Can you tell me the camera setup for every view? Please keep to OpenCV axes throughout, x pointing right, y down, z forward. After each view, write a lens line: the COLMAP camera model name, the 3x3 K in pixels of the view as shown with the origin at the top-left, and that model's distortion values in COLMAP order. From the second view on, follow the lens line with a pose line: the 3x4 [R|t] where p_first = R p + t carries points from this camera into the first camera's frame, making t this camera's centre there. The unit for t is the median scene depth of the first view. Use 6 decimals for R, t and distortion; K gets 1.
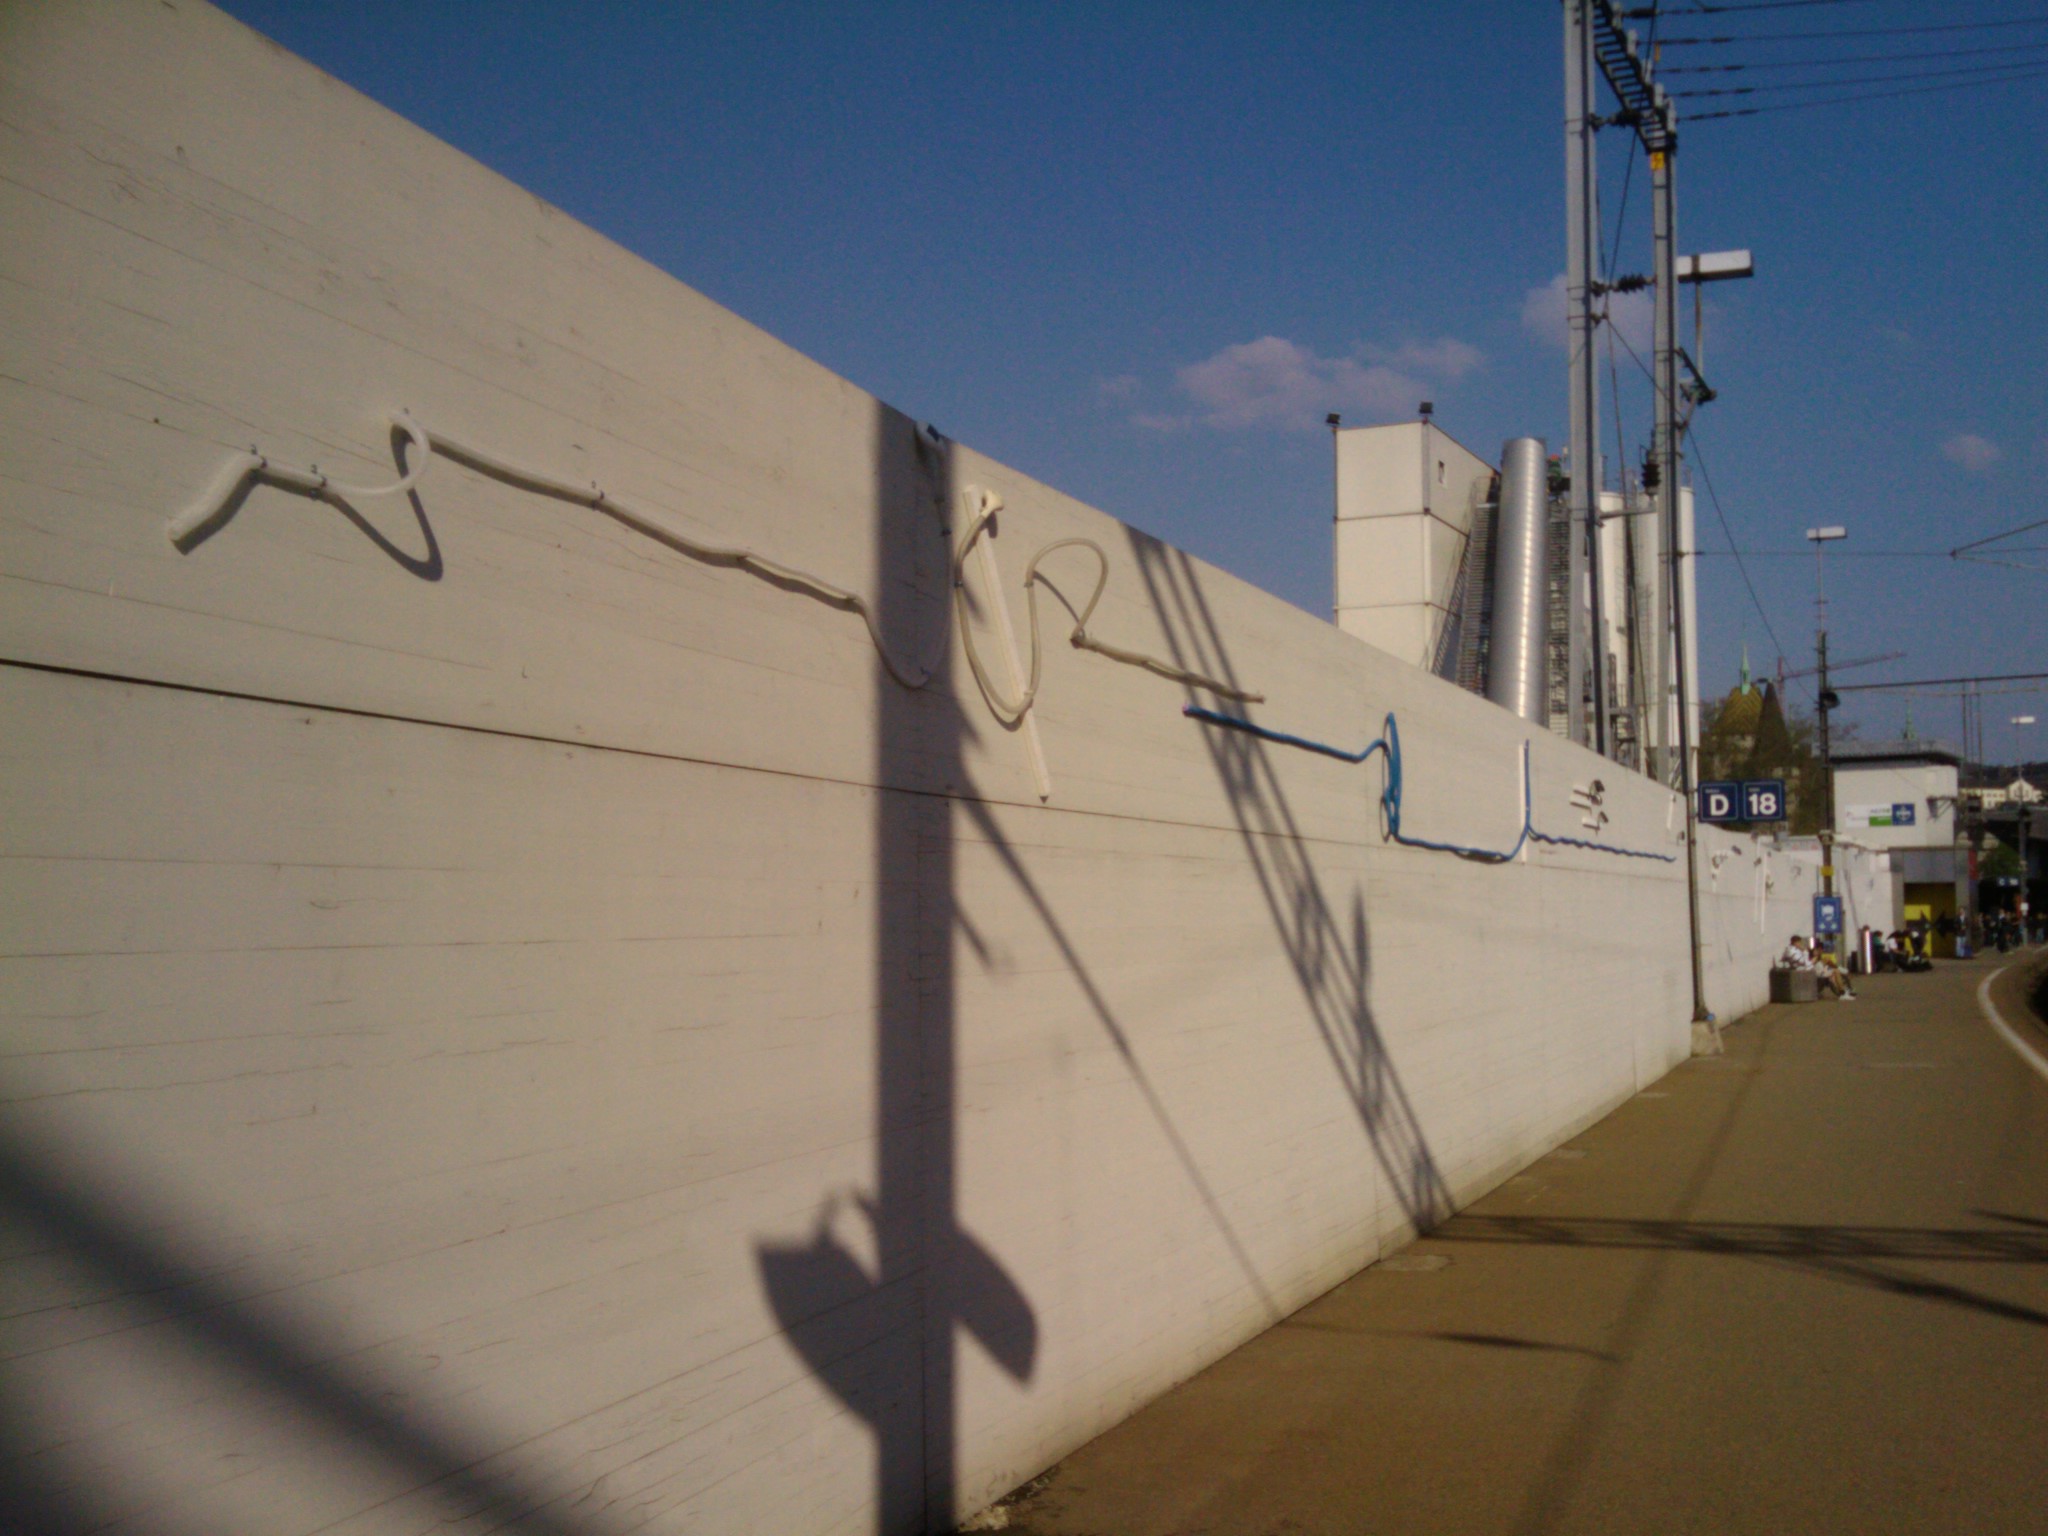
lens RADIAL K [[2414.4, 0, 1024.0], [0, 2414.4, 768.0], [0, 0, 1]] dist [0.001124, -0.063818]
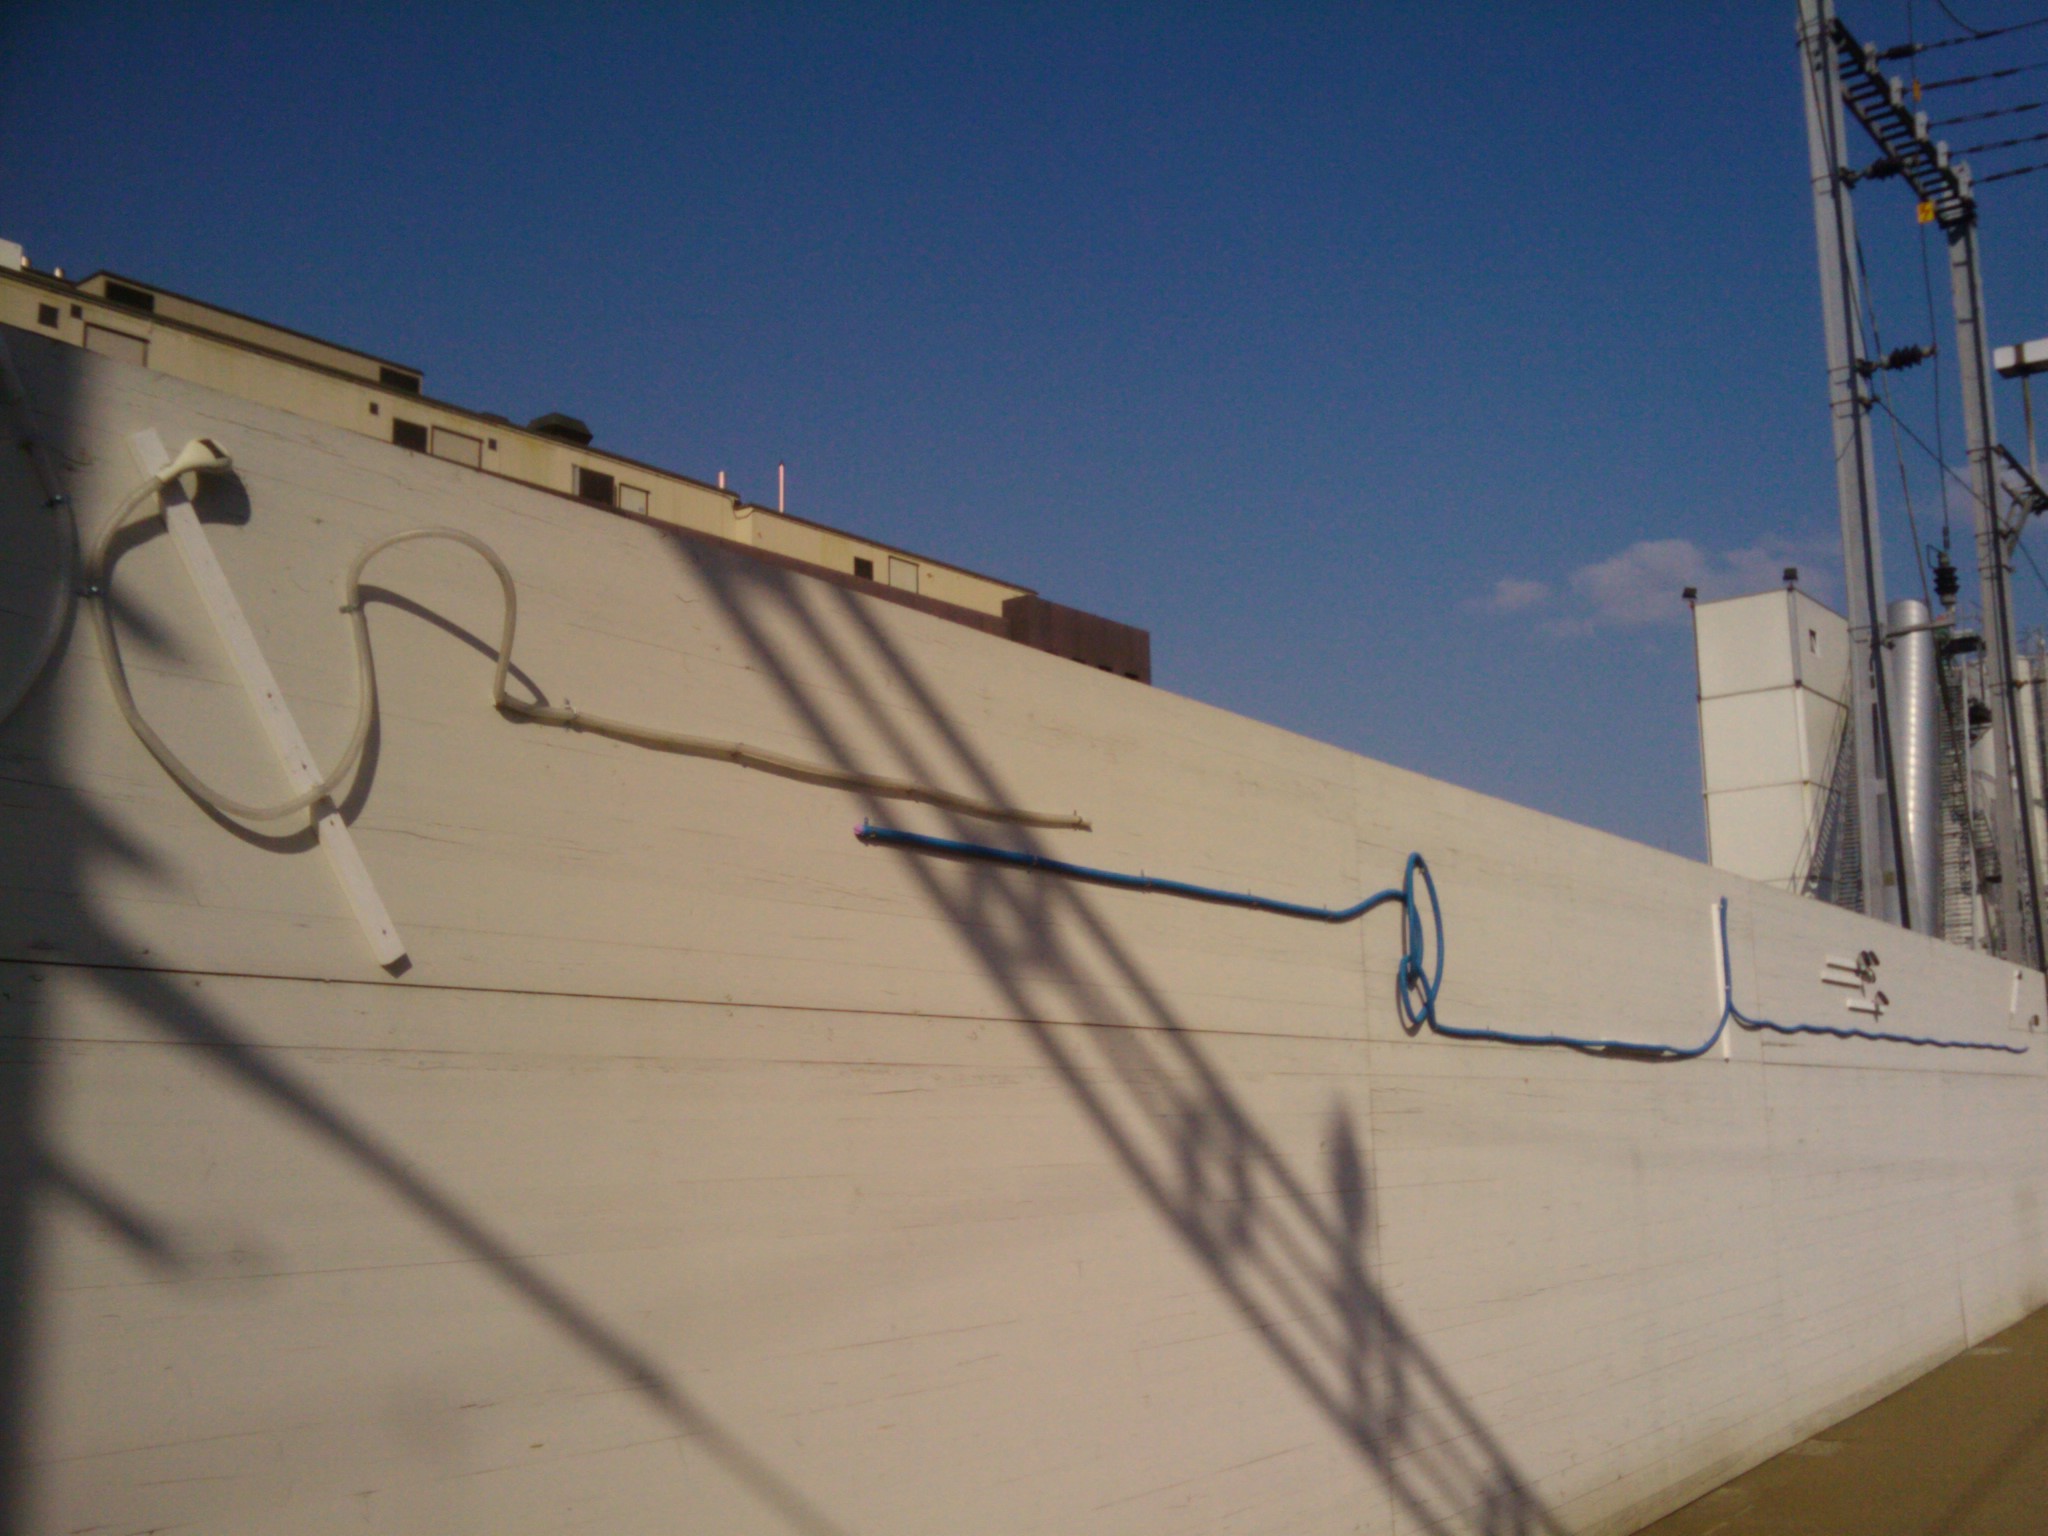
lens RADIAL K [[2293.8, 0, 1024.0], [0, 2293.8, 768.0], [0, 0, 1]] dist [-0.034585, -0.010723]
pose [[0.978690, -0.054920, -0.197863, 0.102479], [0.035330, 0.994237, -0.101214, 0.009753], [0.202281, 0.092066, 0.974990, 0.183919]]
